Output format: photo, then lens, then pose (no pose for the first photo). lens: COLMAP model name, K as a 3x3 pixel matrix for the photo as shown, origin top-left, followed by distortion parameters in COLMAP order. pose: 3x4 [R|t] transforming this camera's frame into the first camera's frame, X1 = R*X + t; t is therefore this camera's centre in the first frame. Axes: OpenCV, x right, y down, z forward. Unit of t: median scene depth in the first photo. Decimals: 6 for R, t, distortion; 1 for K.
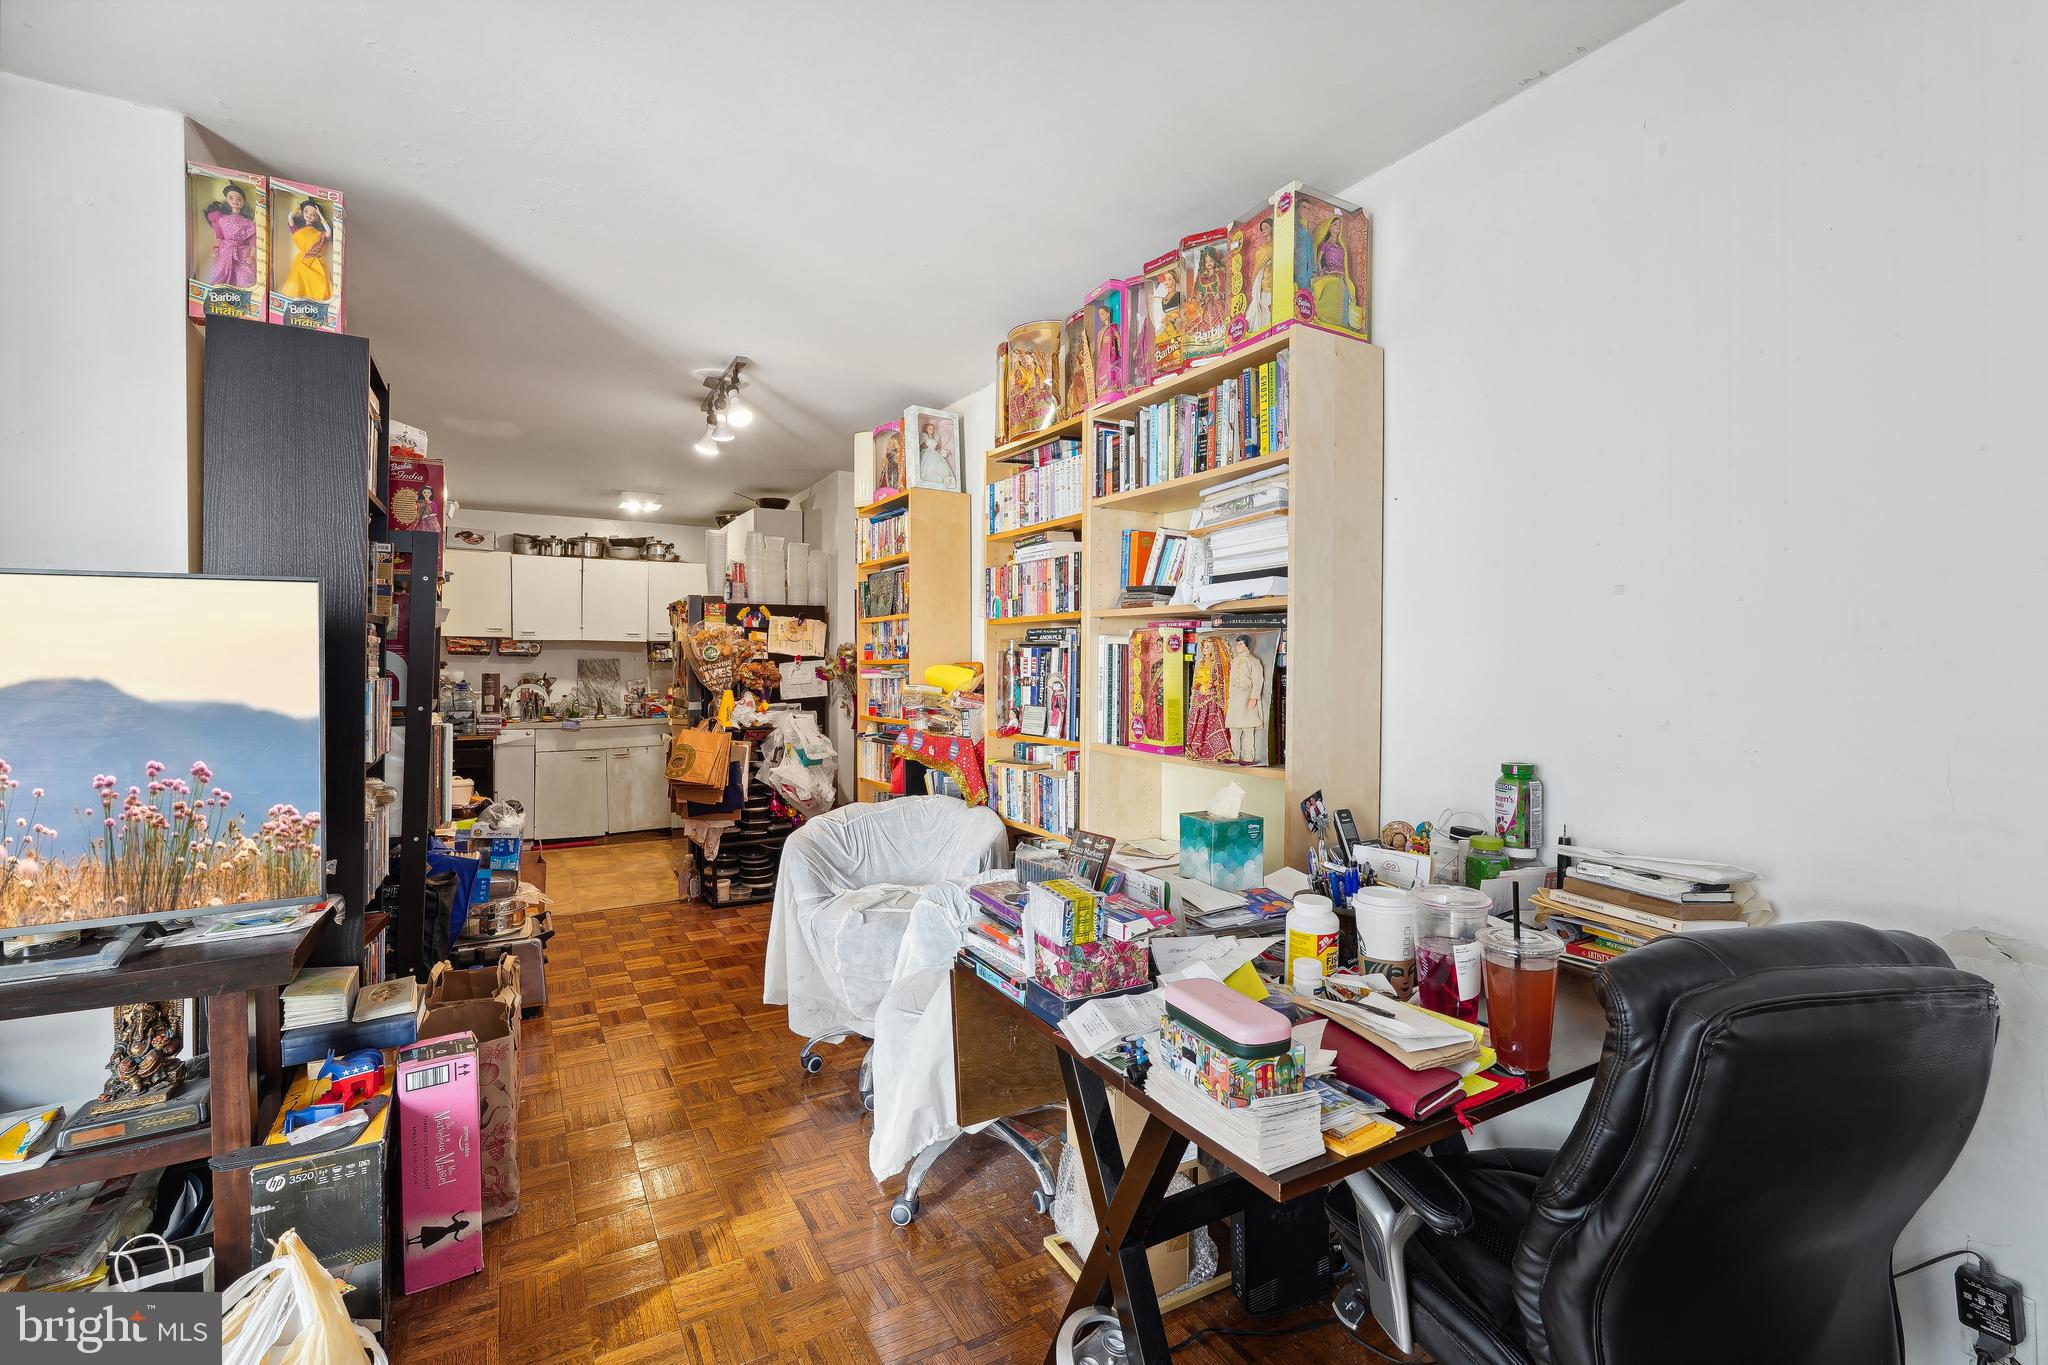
lens RADIAL K [[905.2, 0, 1030.9], [0, 905.2, 664.0], [0, 0, 1]] dist [-0.015794, 0.007281]
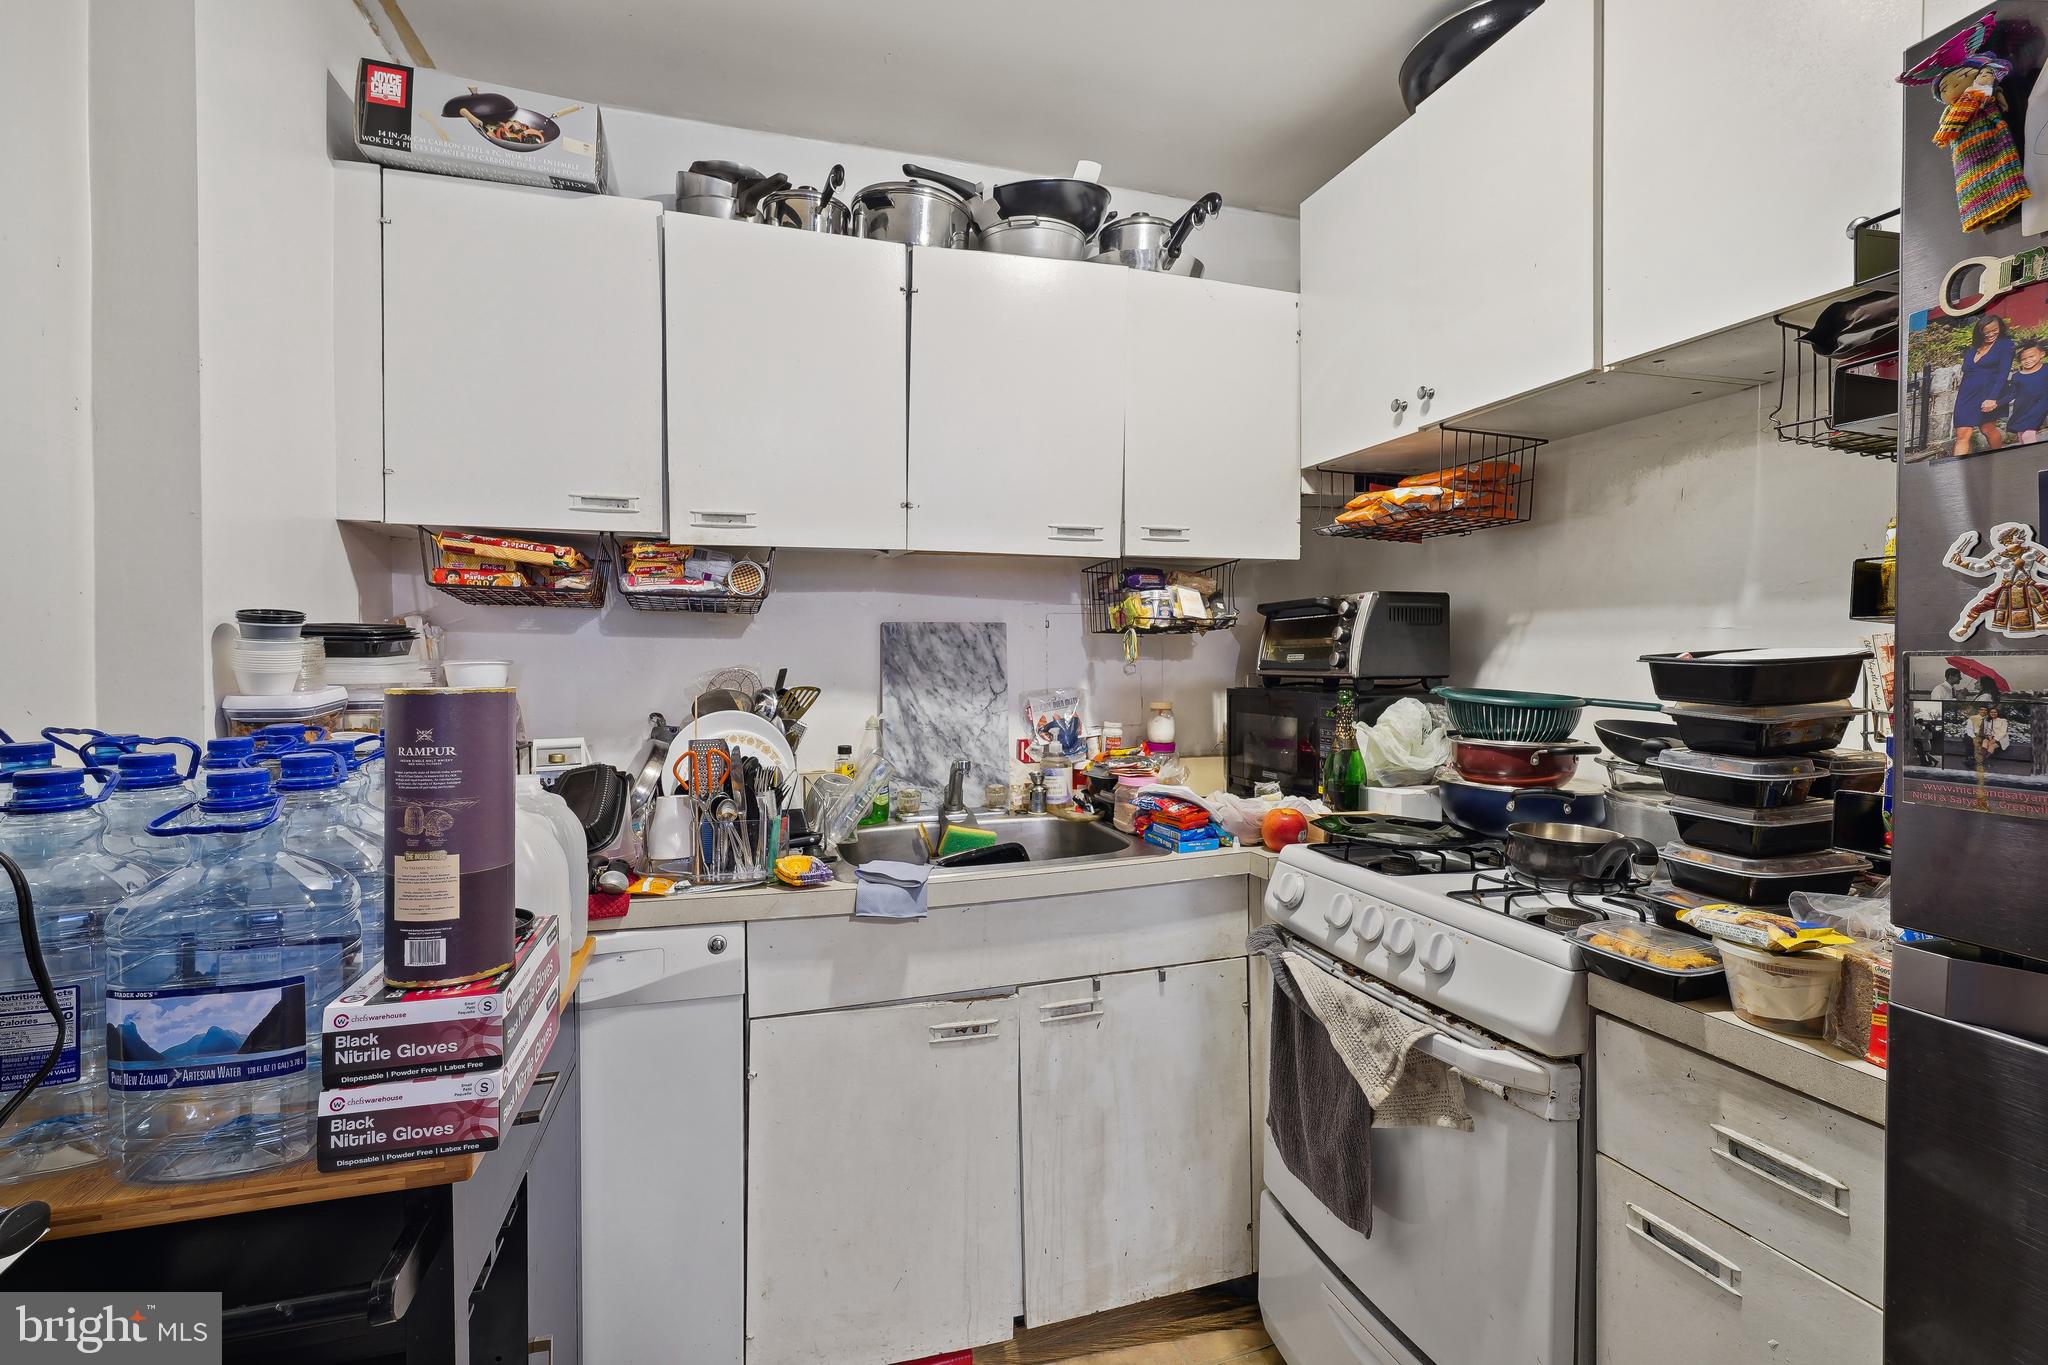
lens RADIAL K [[905.2, 0, 1015.7], [0, 905.2, 658.7], [0, 0, 1]] dist [-0.015794, 0.007281]
pose [[0.973351, 0.002307, -0.229310, -0.954081], [0.000756, 0.999912, 0.013270, 0.006386], [0.229320, -0.013090, 0.973263, 1.755583]]
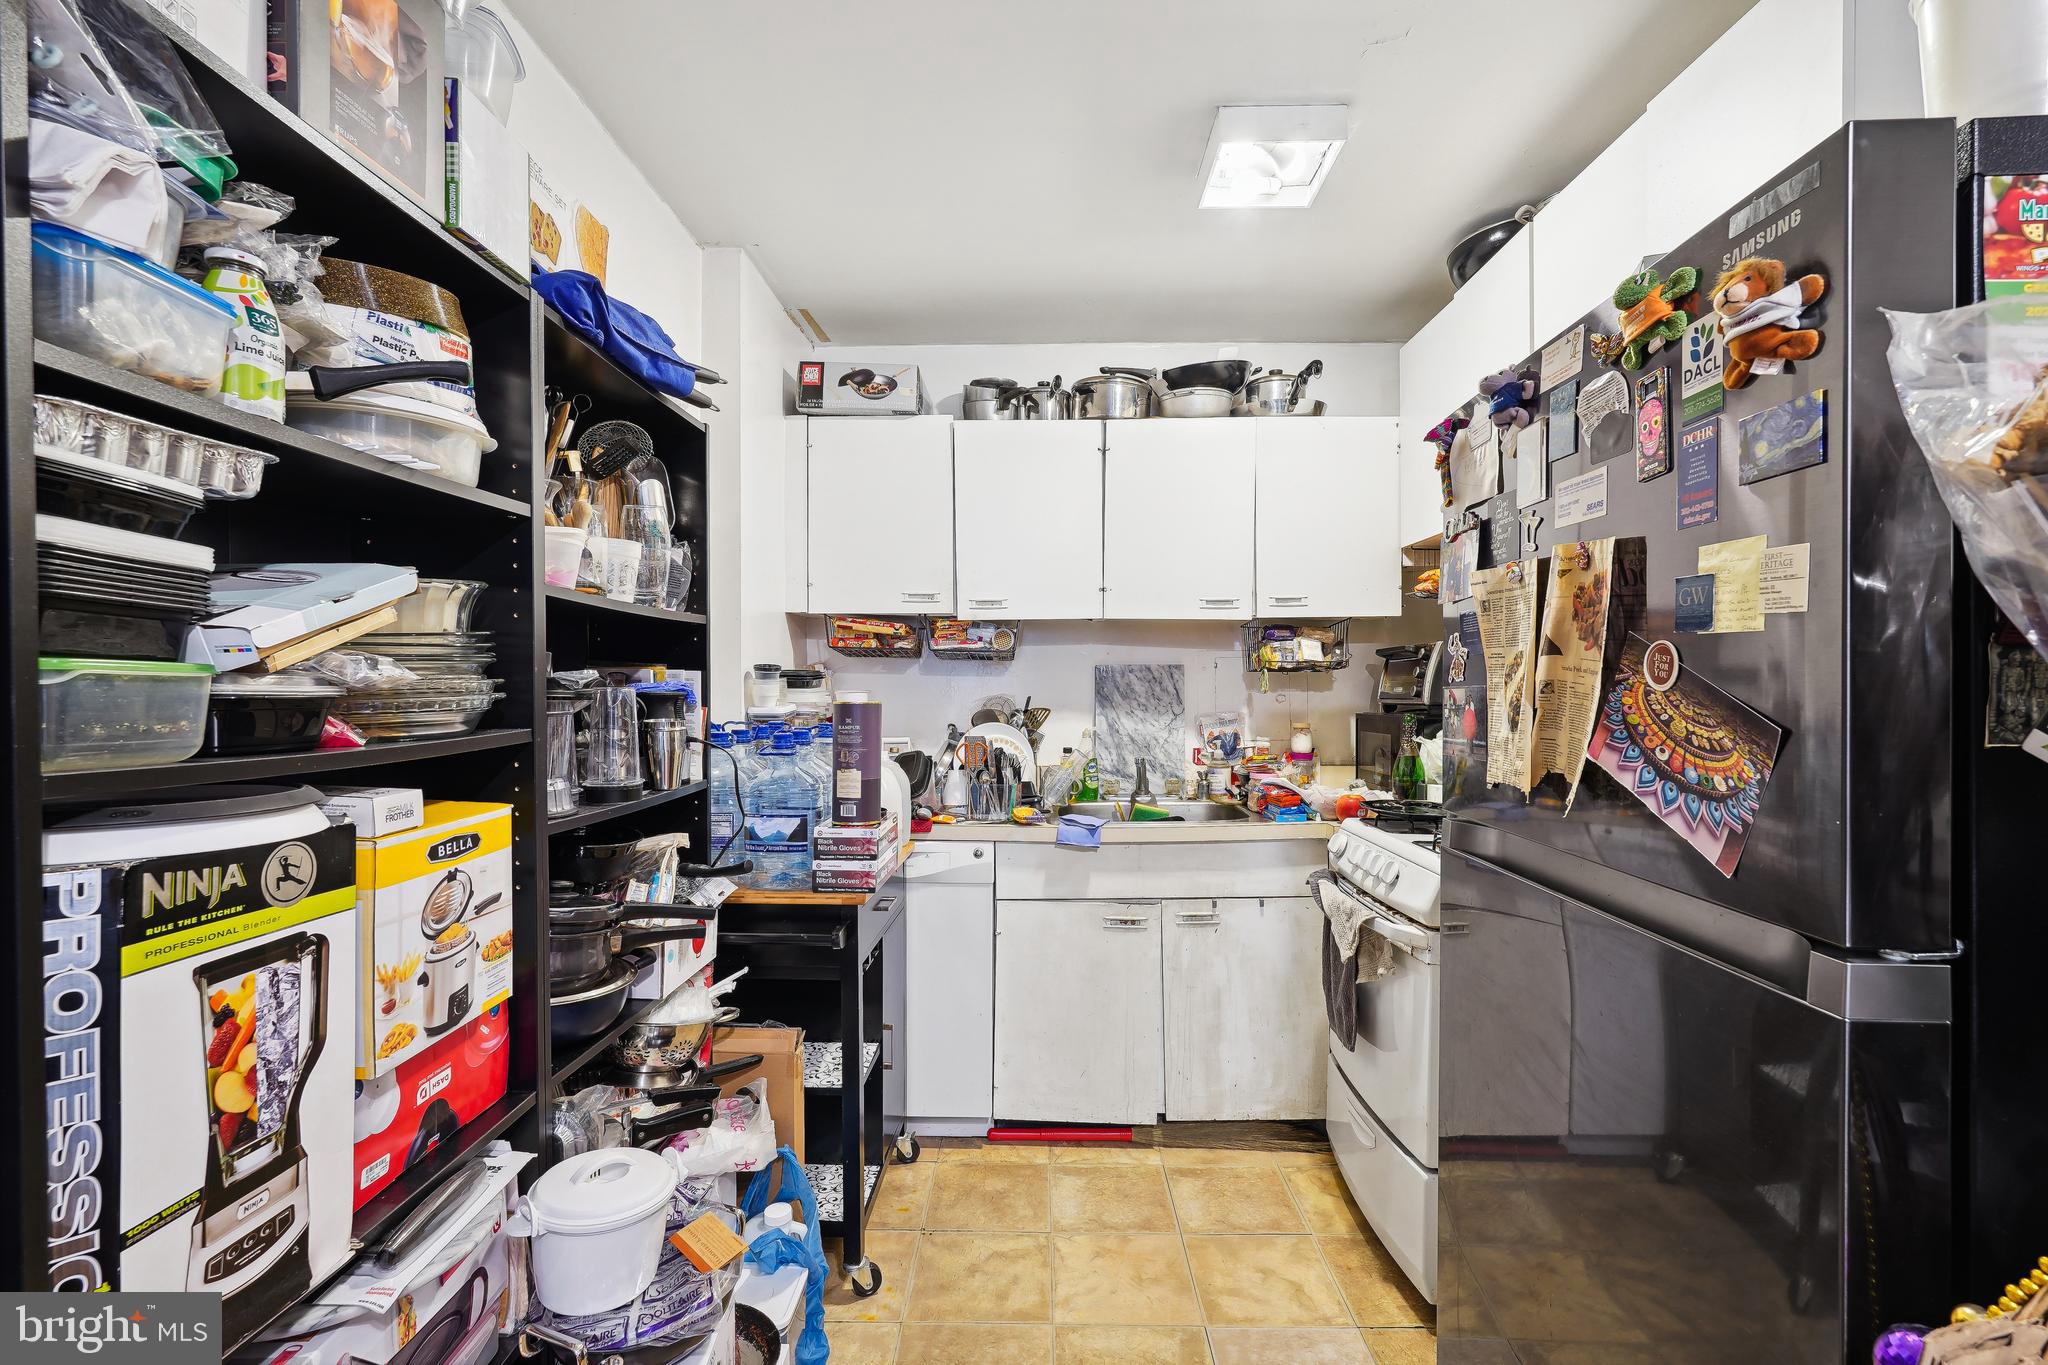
lens RADIAL K [[905.2, 0, 1027.4], [0, 905.2, 687.9], [0, 0, 1]] dist [-0.015794, 0.007281]
pose [[0.852418, 0.003132, -0.522851, -0.734054], [0.001861, 0.999958, 0.009024, 0.003567], [0.522857, -0.008666, 0.852376, 1.484743]]
